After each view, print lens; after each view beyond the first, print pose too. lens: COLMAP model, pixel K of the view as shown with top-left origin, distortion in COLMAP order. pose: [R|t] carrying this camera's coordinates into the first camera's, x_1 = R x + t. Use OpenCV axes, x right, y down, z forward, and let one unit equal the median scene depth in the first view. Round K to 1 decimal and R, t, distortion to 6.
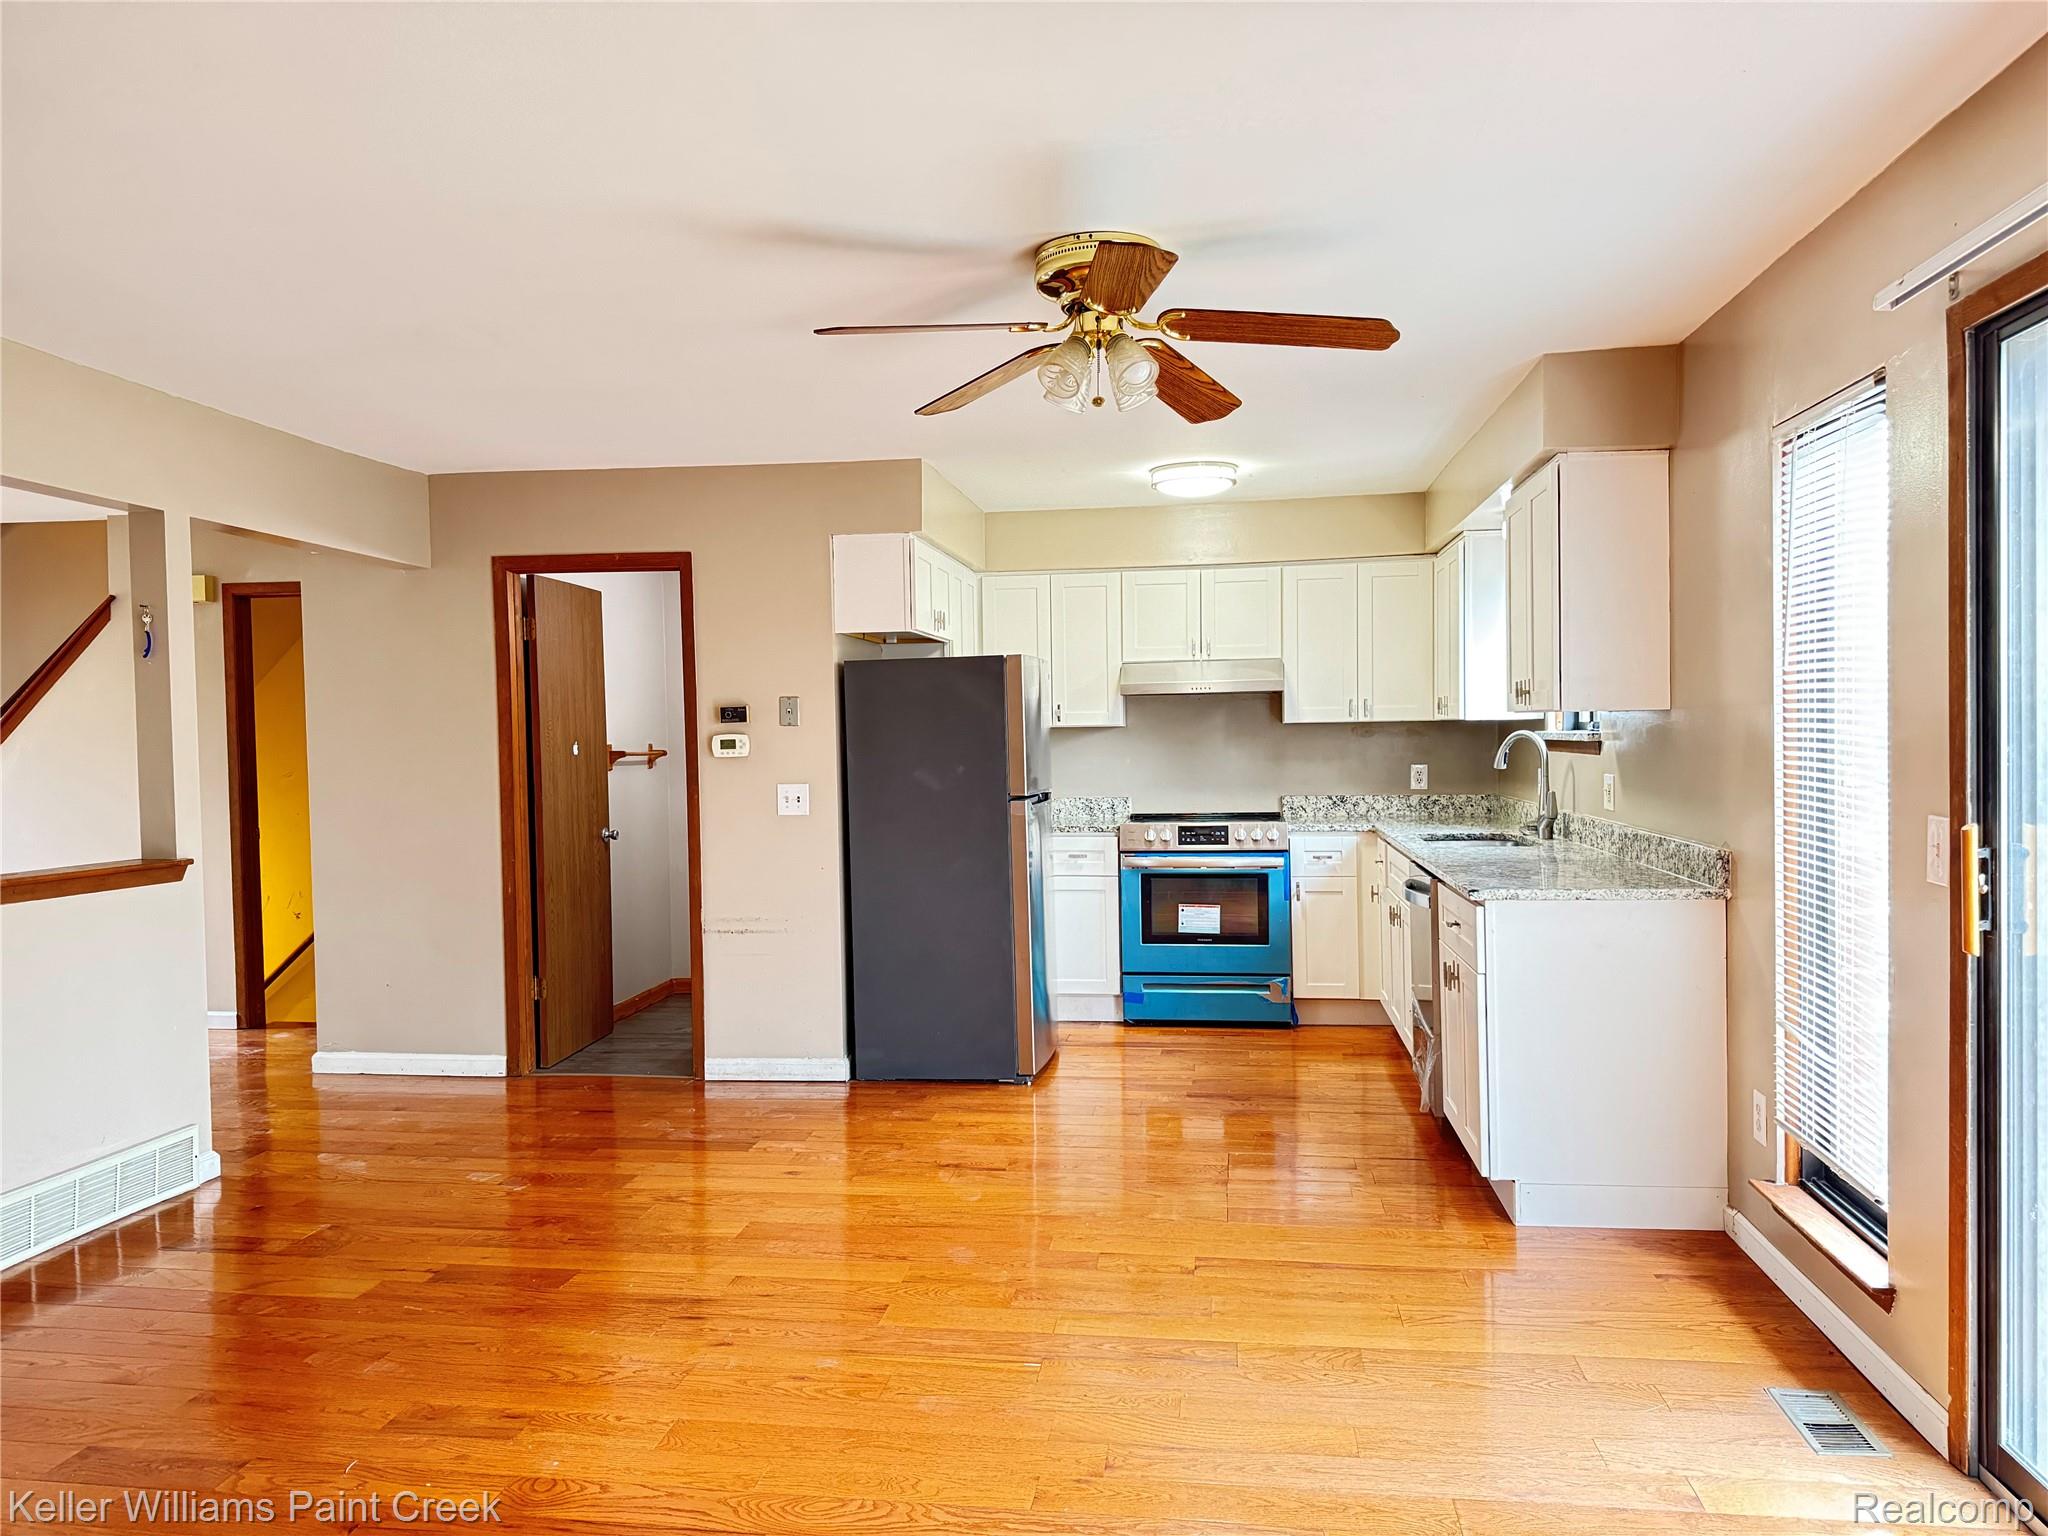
lens RADIAL K [[1422.1, 0, 1025.7], [0, 1422.1, 774.3], [0, 0, 1]] dist [0.155059, -0.188390]
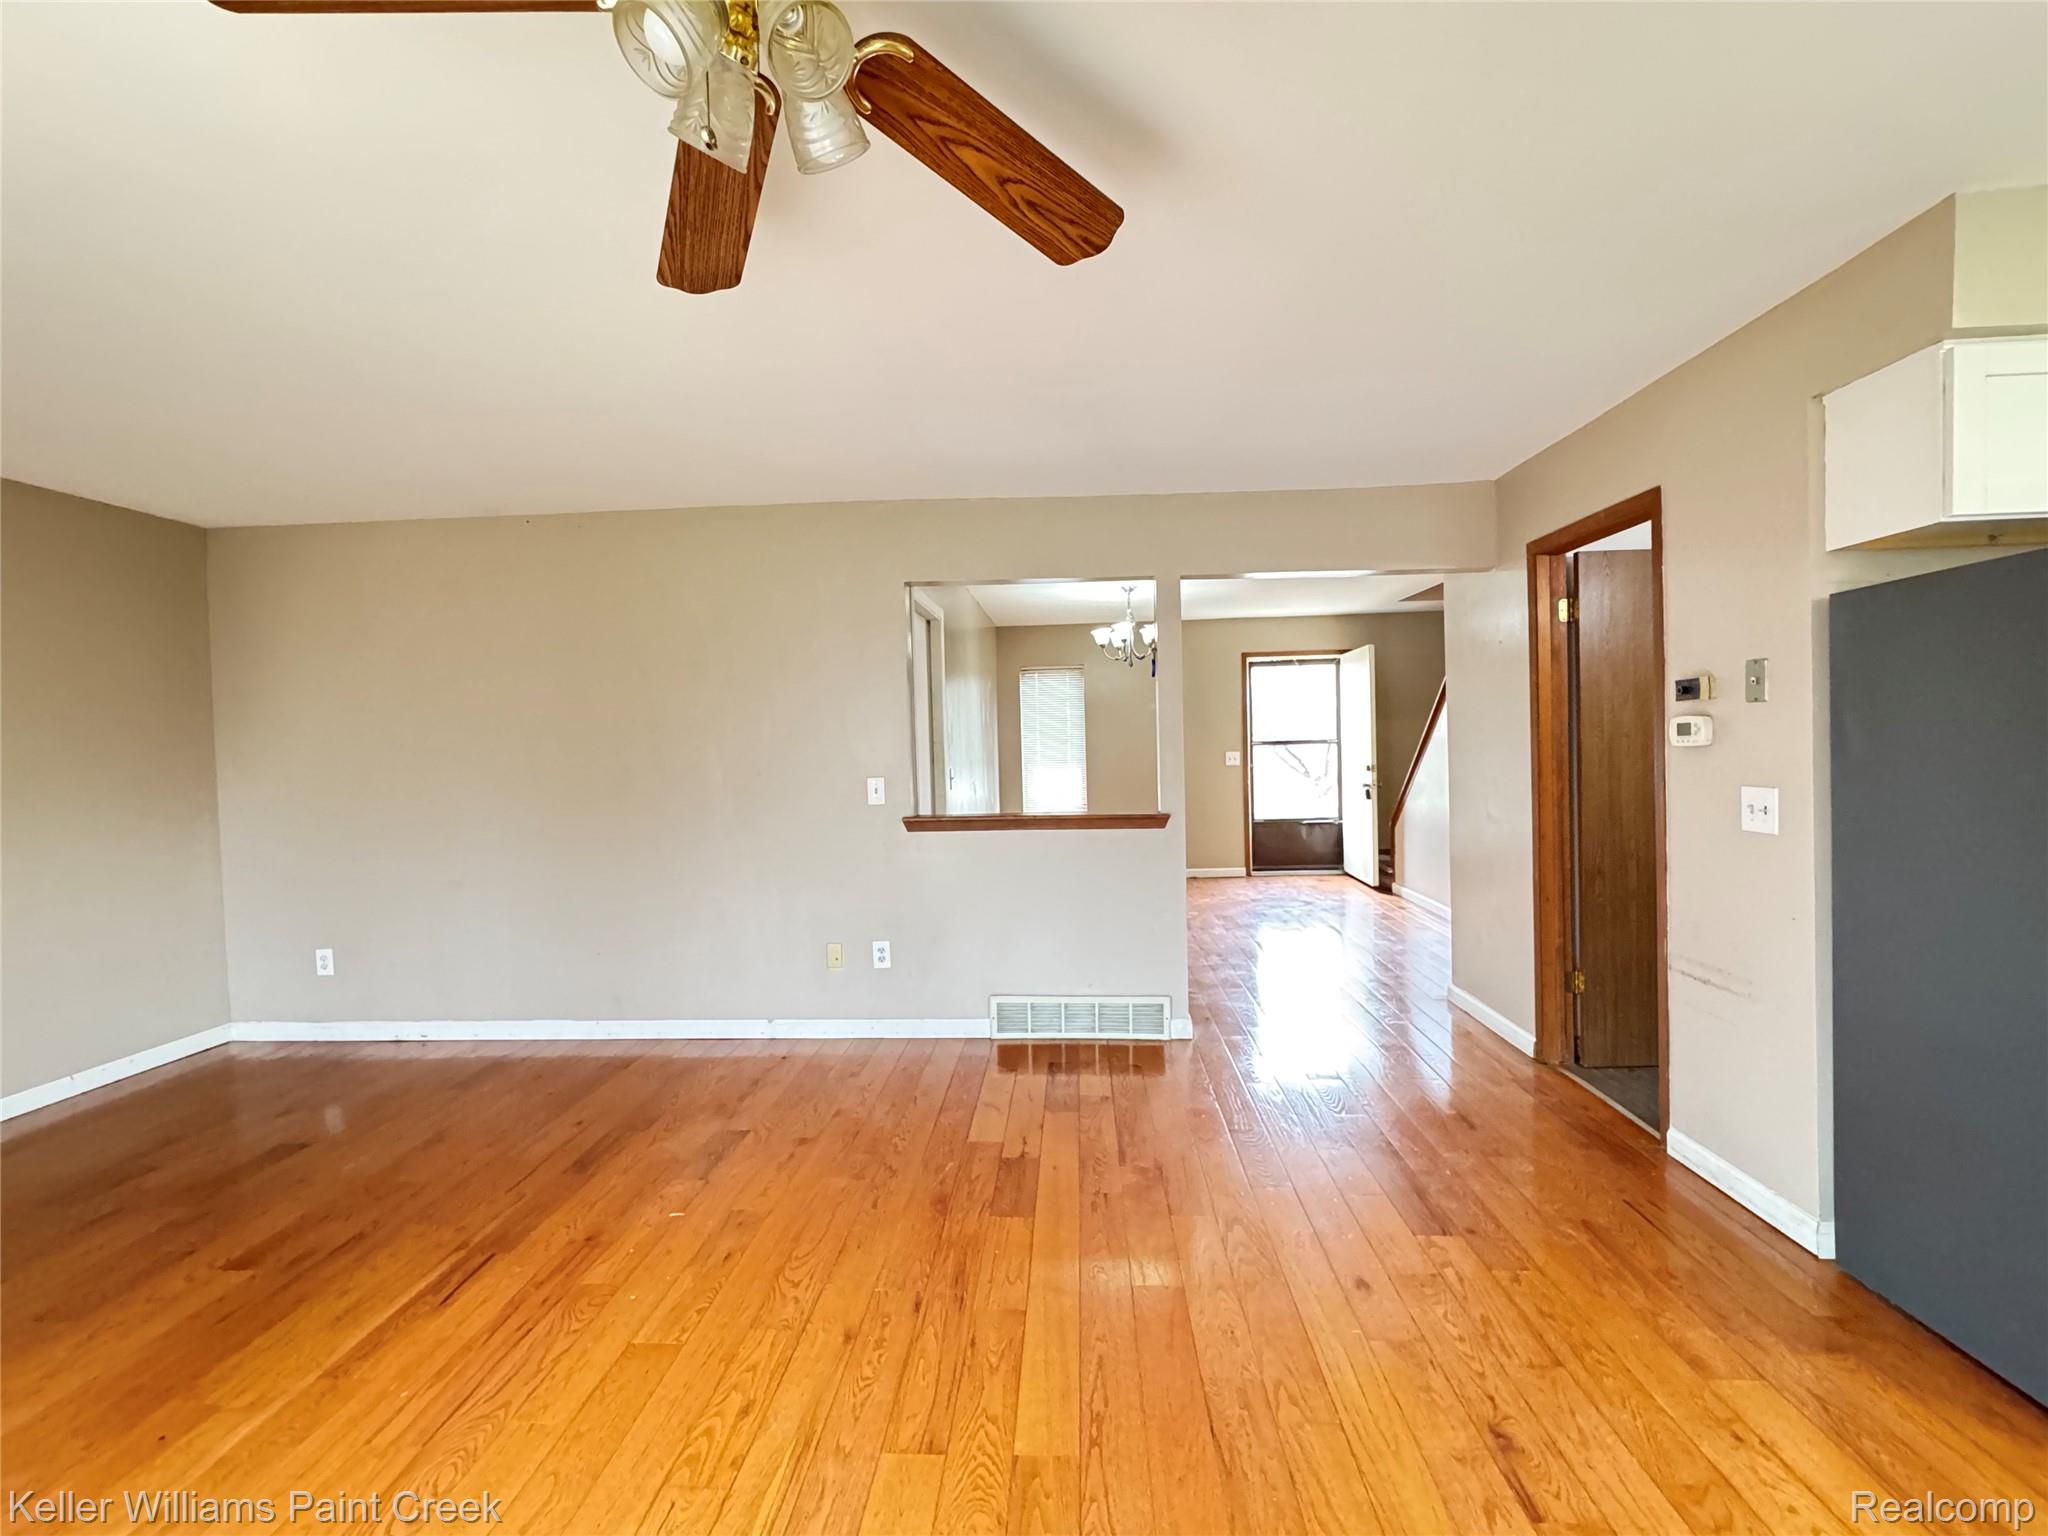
lens RADIAL K [[891.9, 0, 1024.0], [0, 891.9, 768.0], [0, 0, 1]] dist [0.000134, 0.000321]
pose [[0.081231, 0.038480, -0.995952, 0.205076], [-0.004703, 0.999258, 0.038224, -0.014931], [0.996684, 0.001579, 0.081352, 0.541618]]
